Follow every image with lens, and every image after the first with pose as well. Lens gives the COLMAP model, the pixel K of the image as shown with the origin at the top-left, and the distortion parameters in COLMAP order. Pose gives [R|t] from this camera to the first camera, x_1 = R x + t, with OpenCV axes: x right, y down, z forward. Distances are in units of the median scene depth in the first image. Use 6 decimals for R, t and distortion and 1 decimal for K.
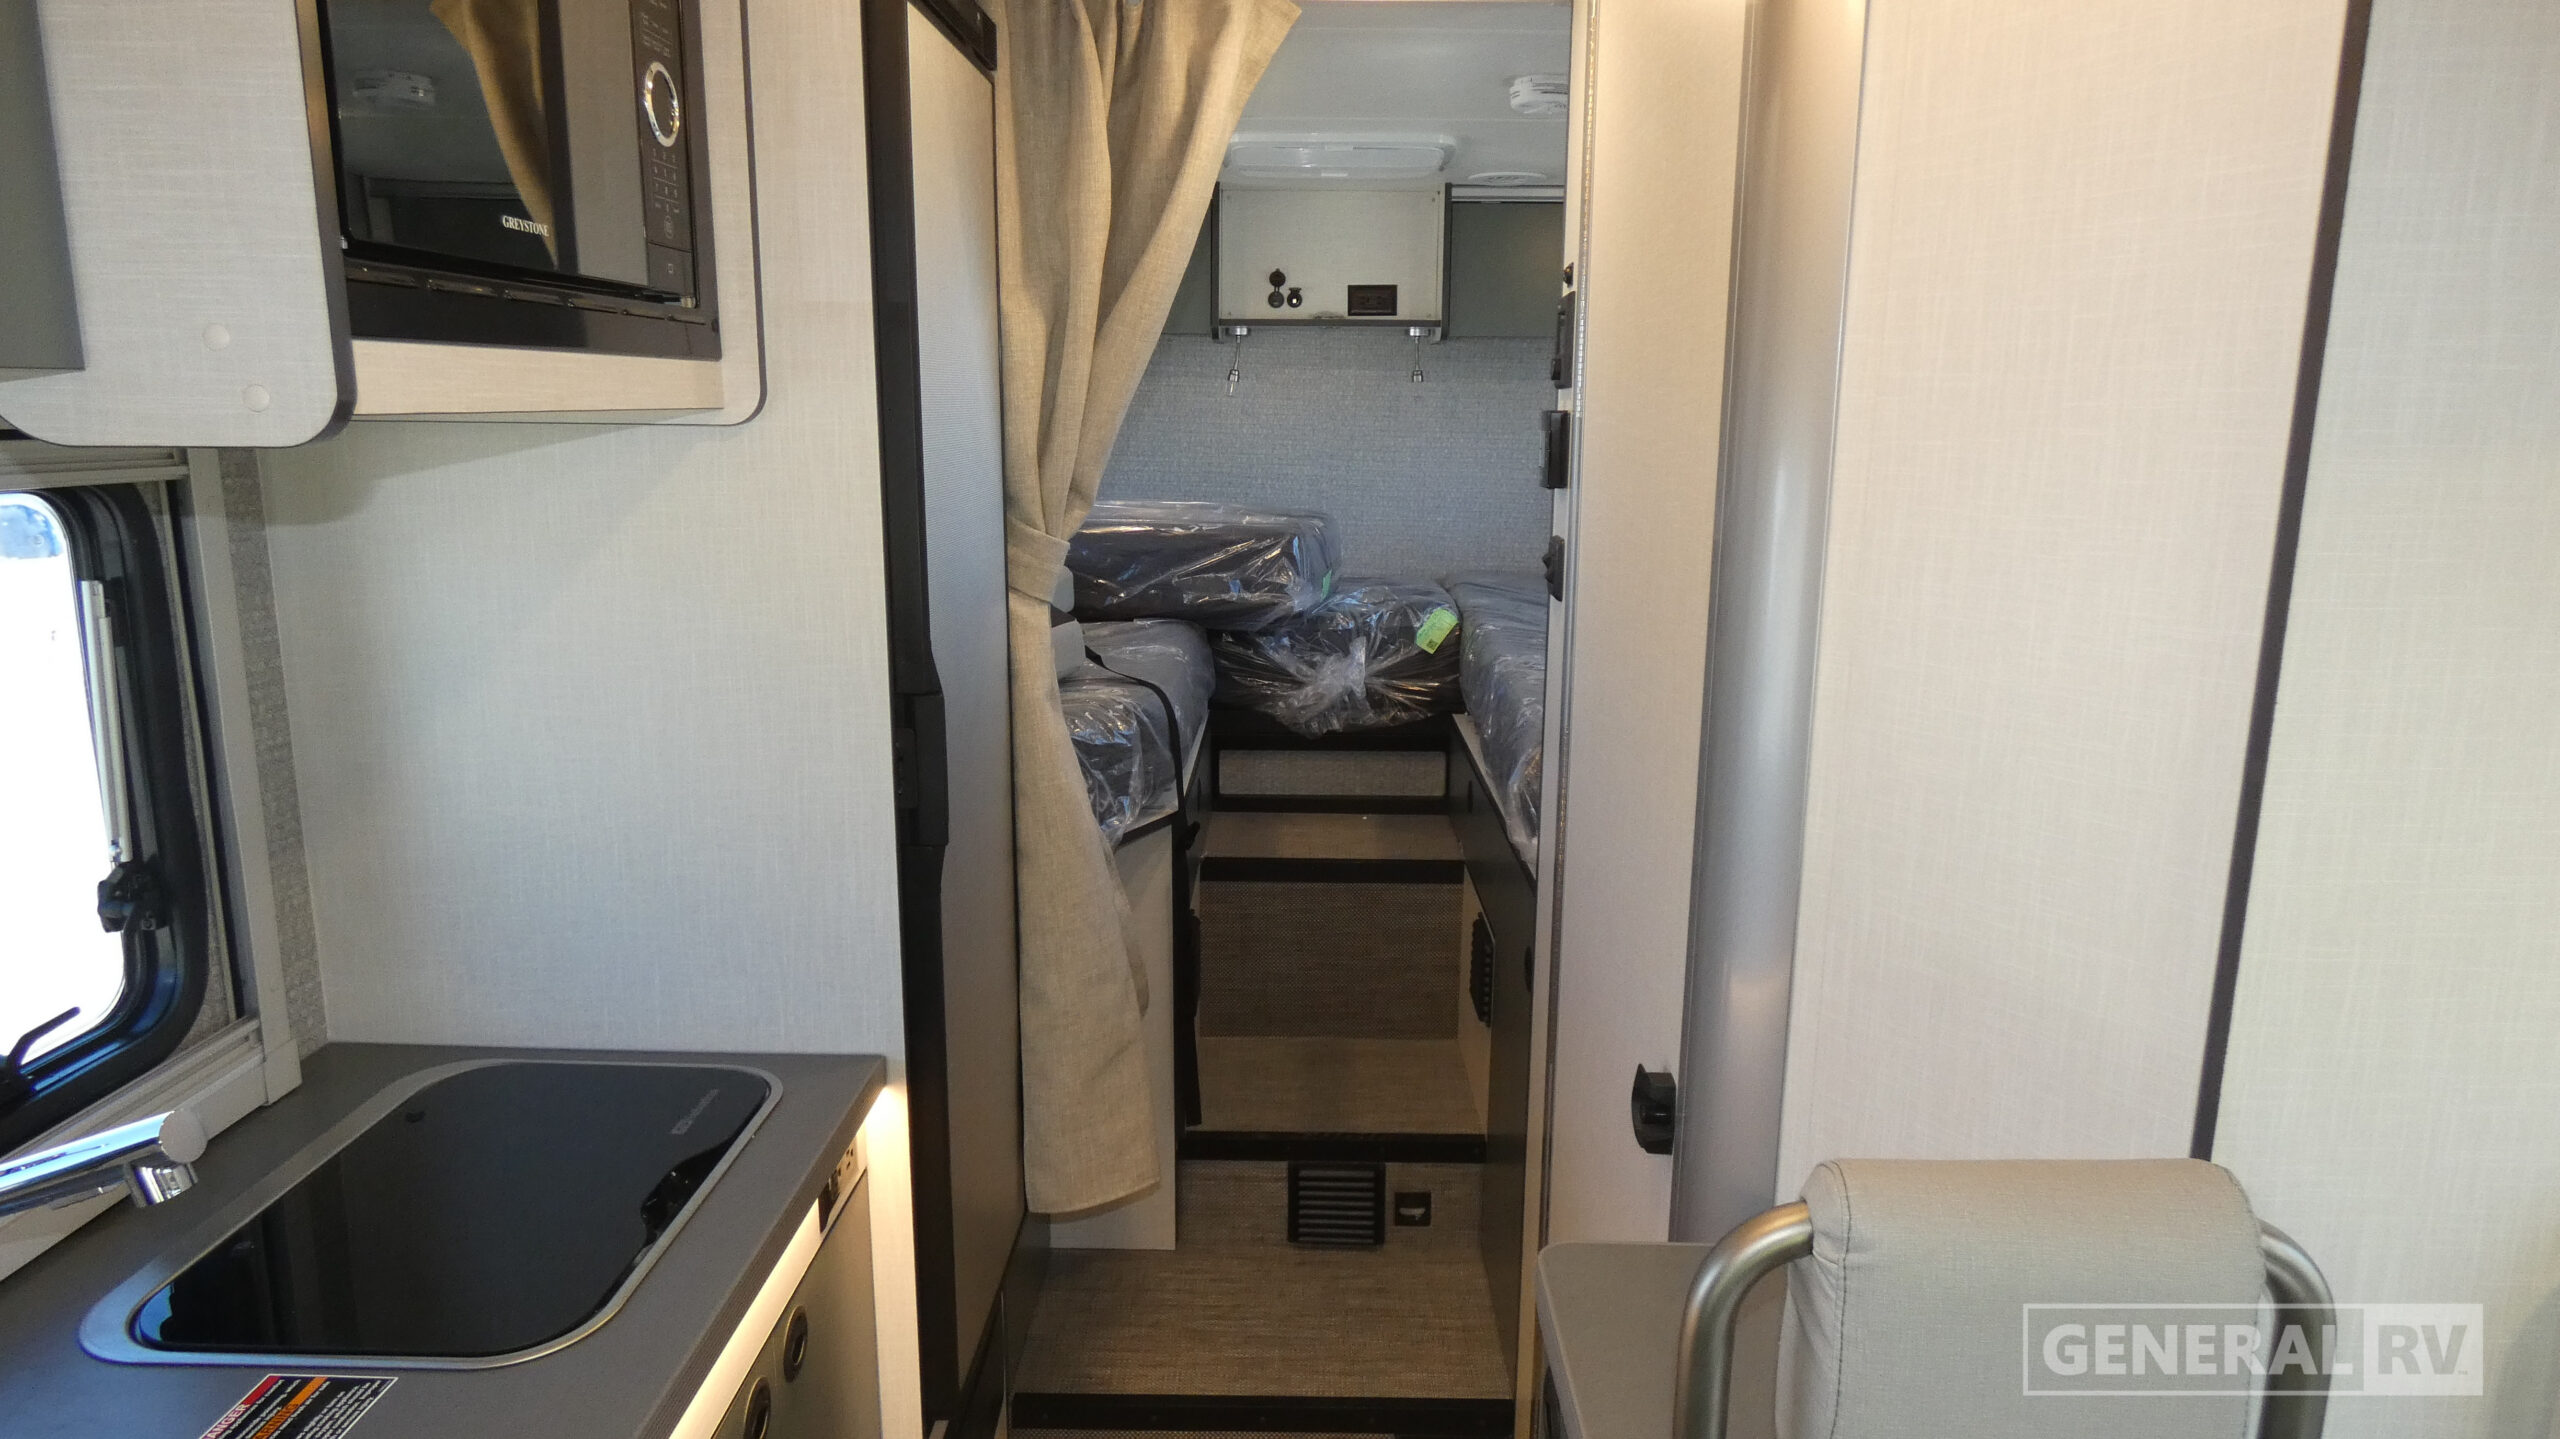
lens RADIAL K [[1532.8, 0, 1290.0], [0, 1532.8, 719.2], [0, 0, 1]] dist [-0.004871, -0.009840]
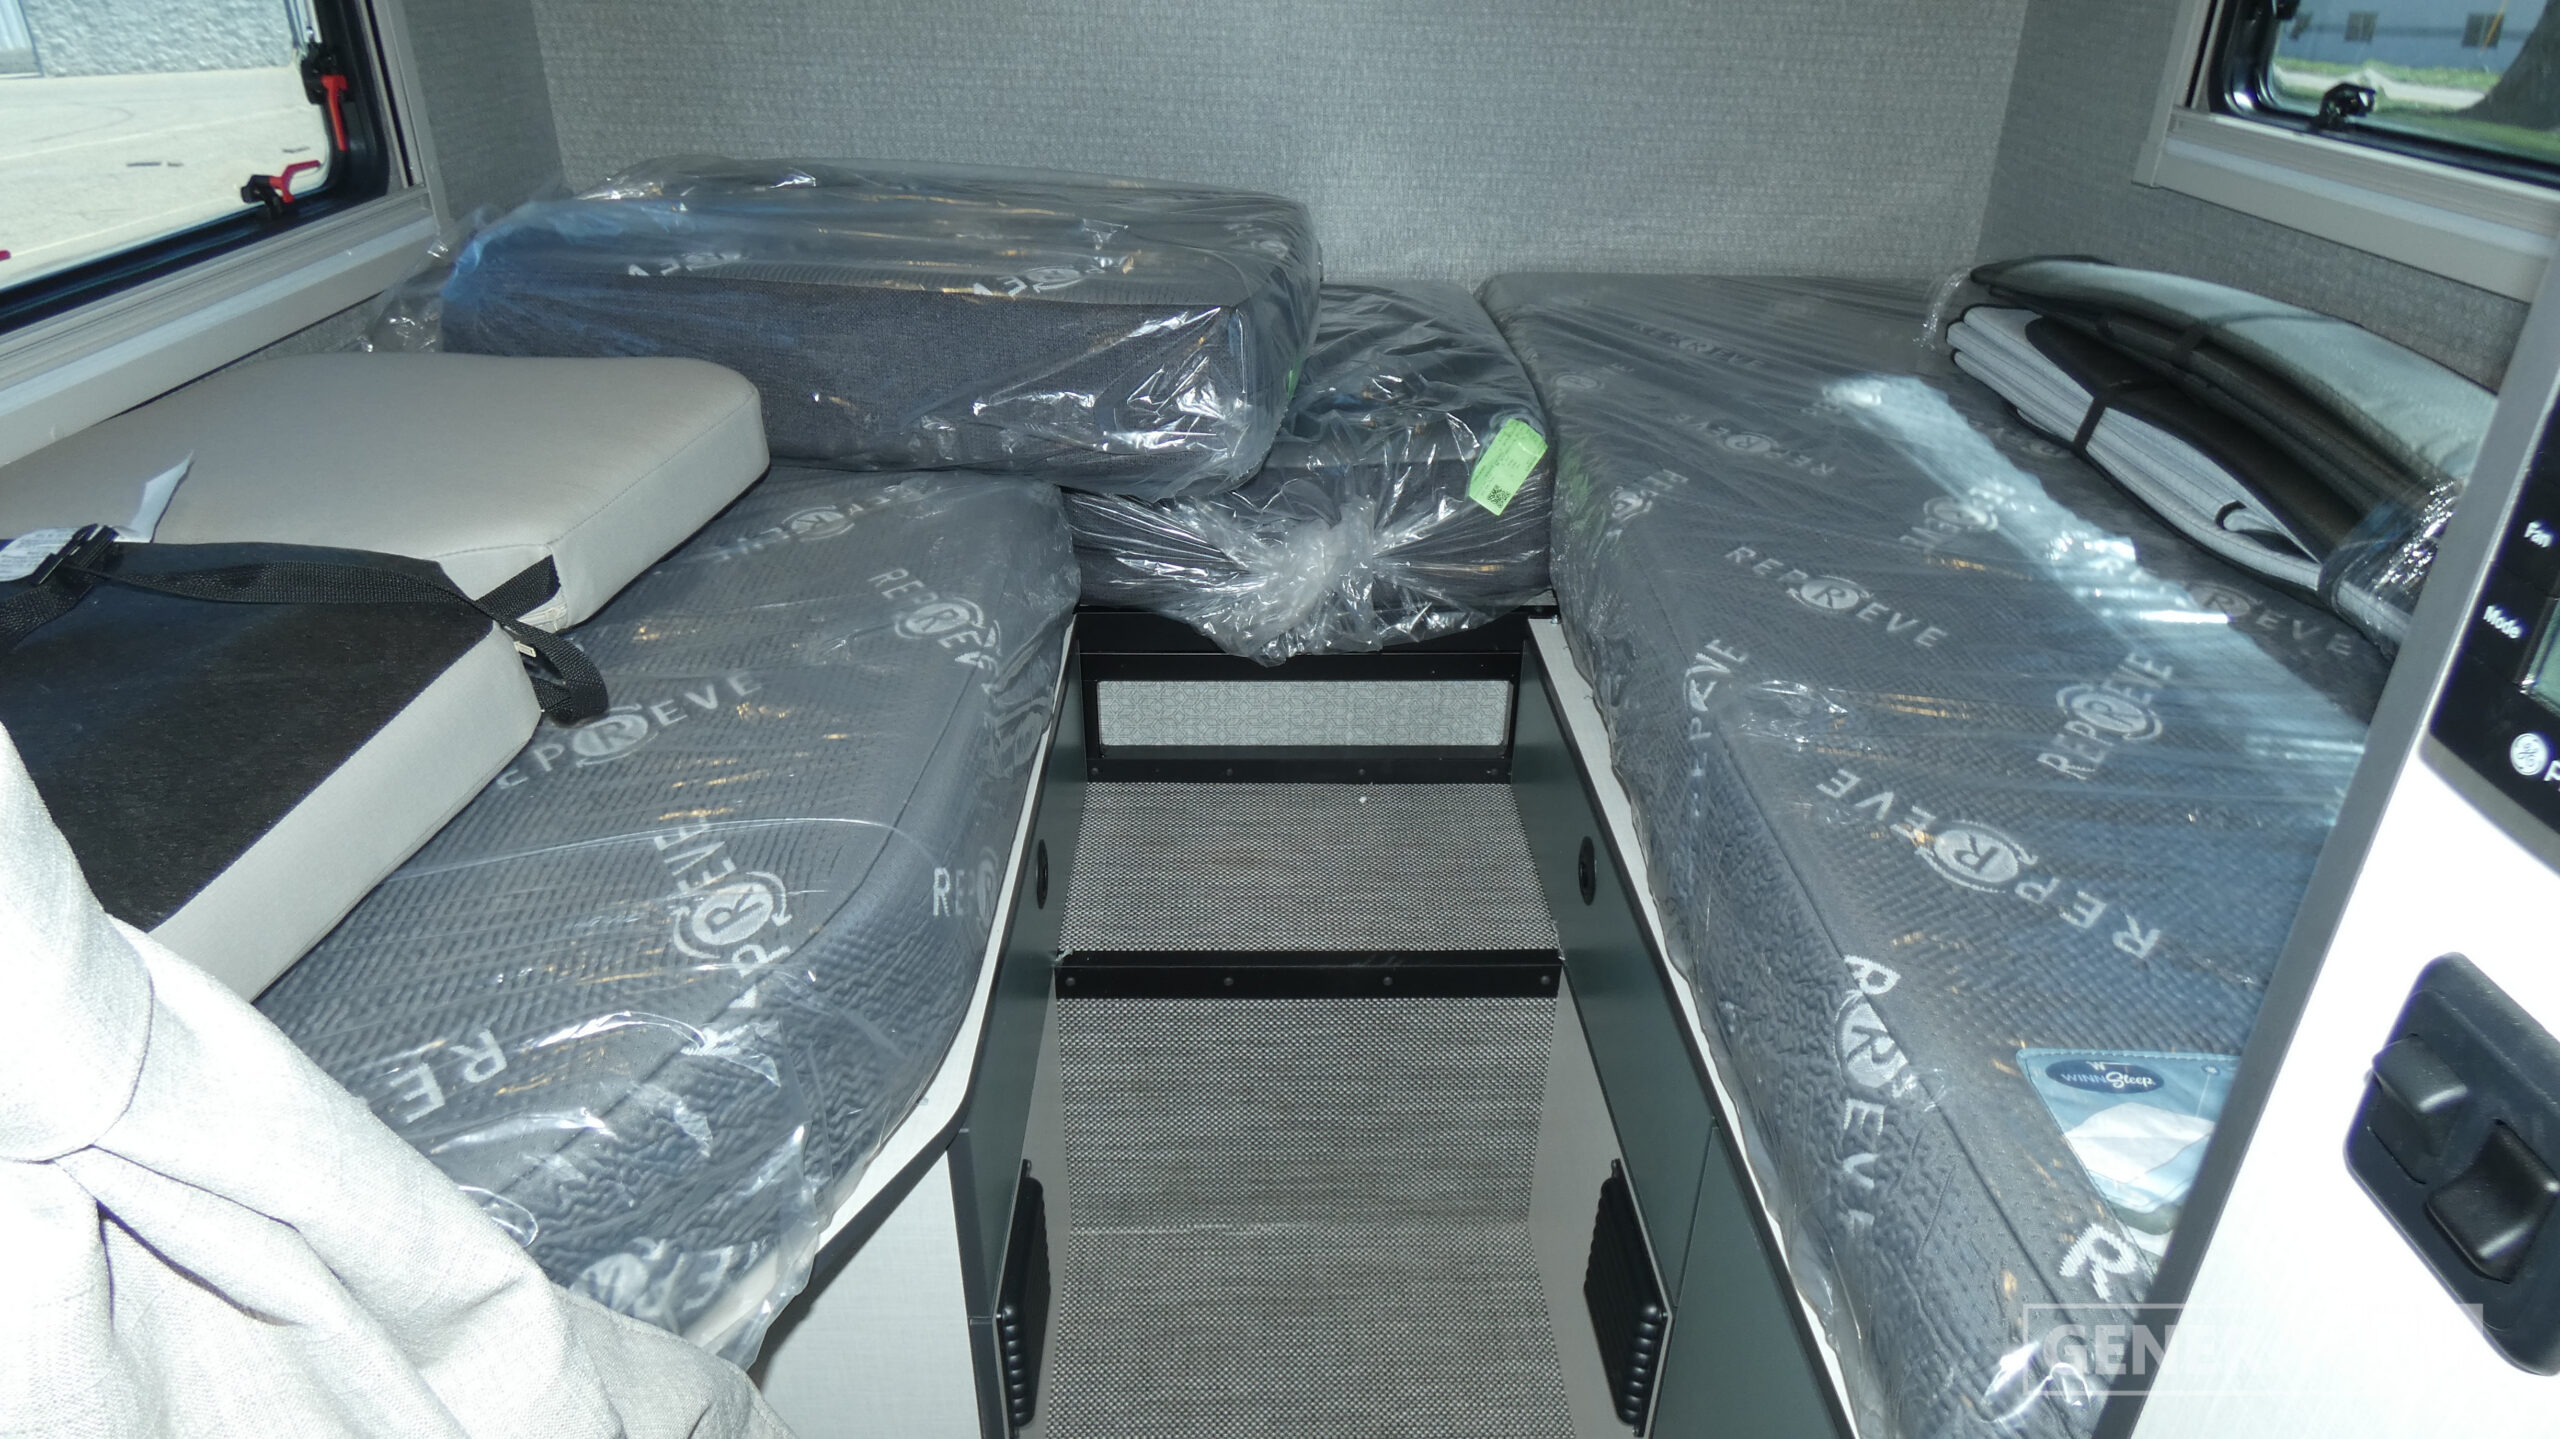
lens RADIAL K [[1532.8, 0, 1273.7], [0, 1532.8, 713.8], [0, 0, 1]] dist [-0.004871, -0.009840]
pose [[0.999652, -0.008444, 0.025003, 0.003646], [0.000950, 0.958335, 0.285644, -0.154411], [-0.026373, -0.285521, 0.958009, 0.589617]]
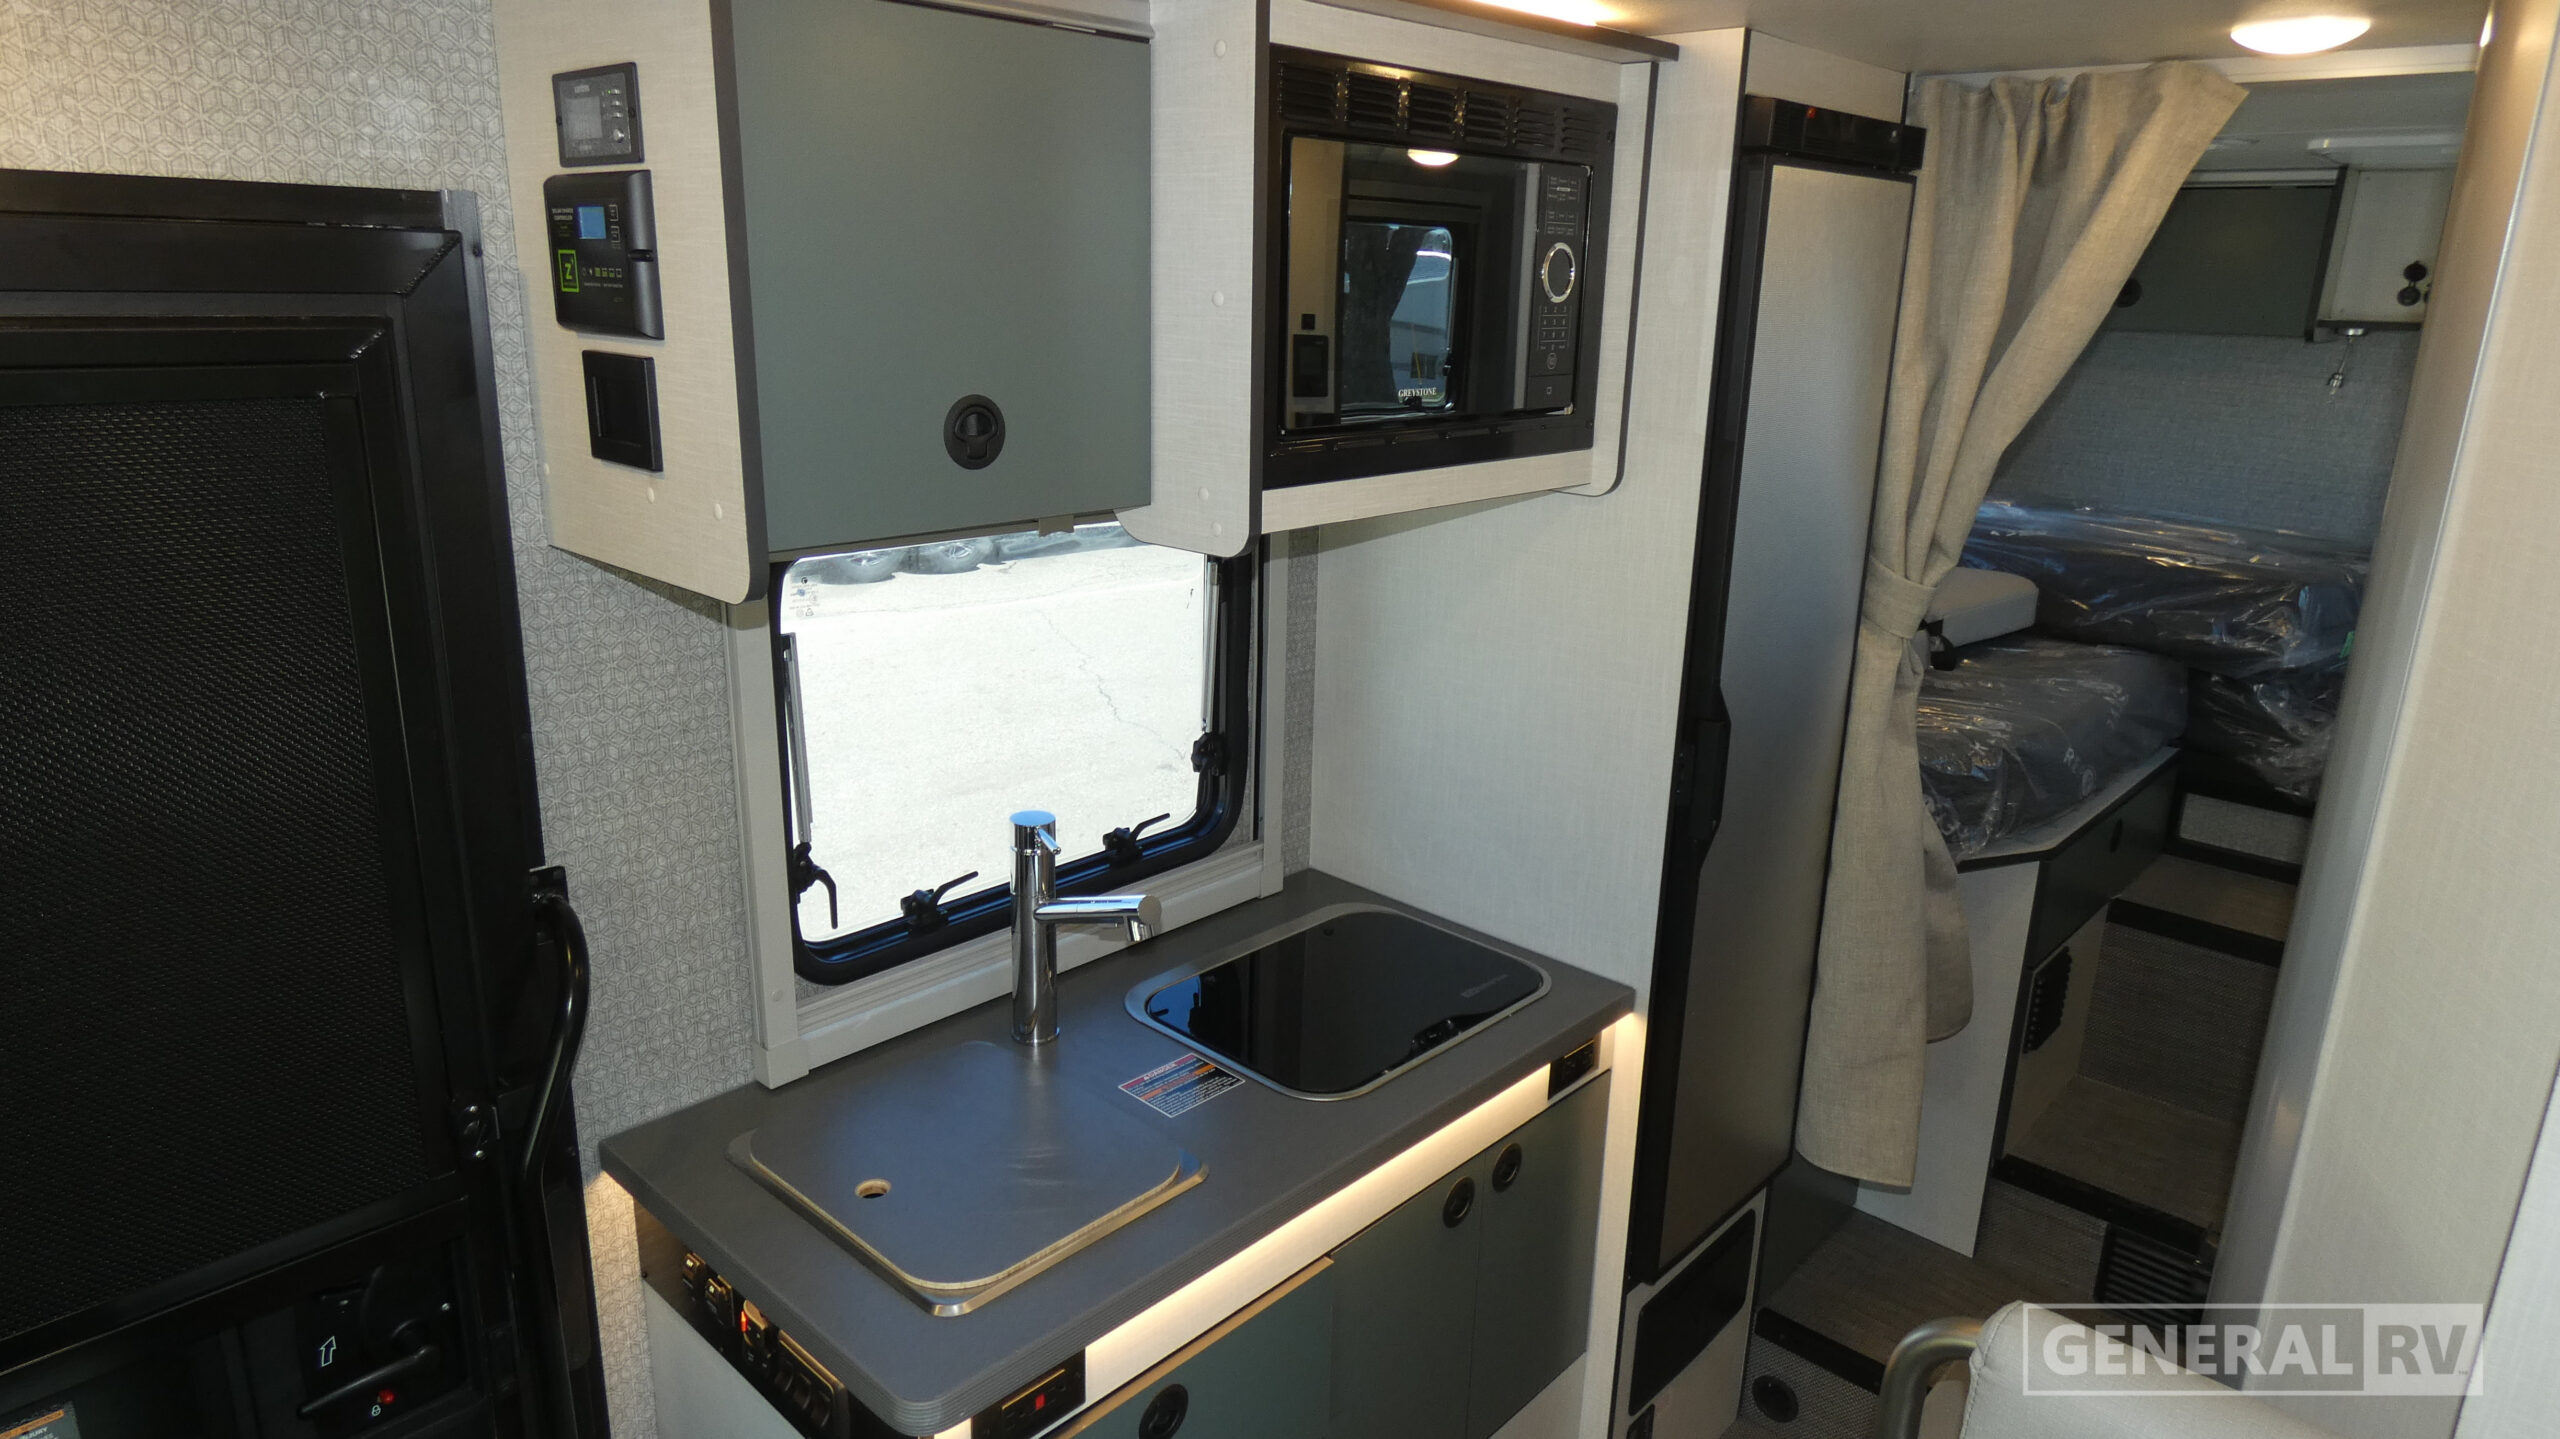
lens RADIAL K [[1532.8, 0, 1265.8], [0, 1532.8, 717.8], [0, 0, 1]] dist [-0.004871, -0.009840]
pose [[0.729912, 0.191512, -0.656165, 0.184784], [-0.150240, 0.981423, 0.119318, -0.065380], [0.666826, 0.011490, 0.745125, -0.097208]]
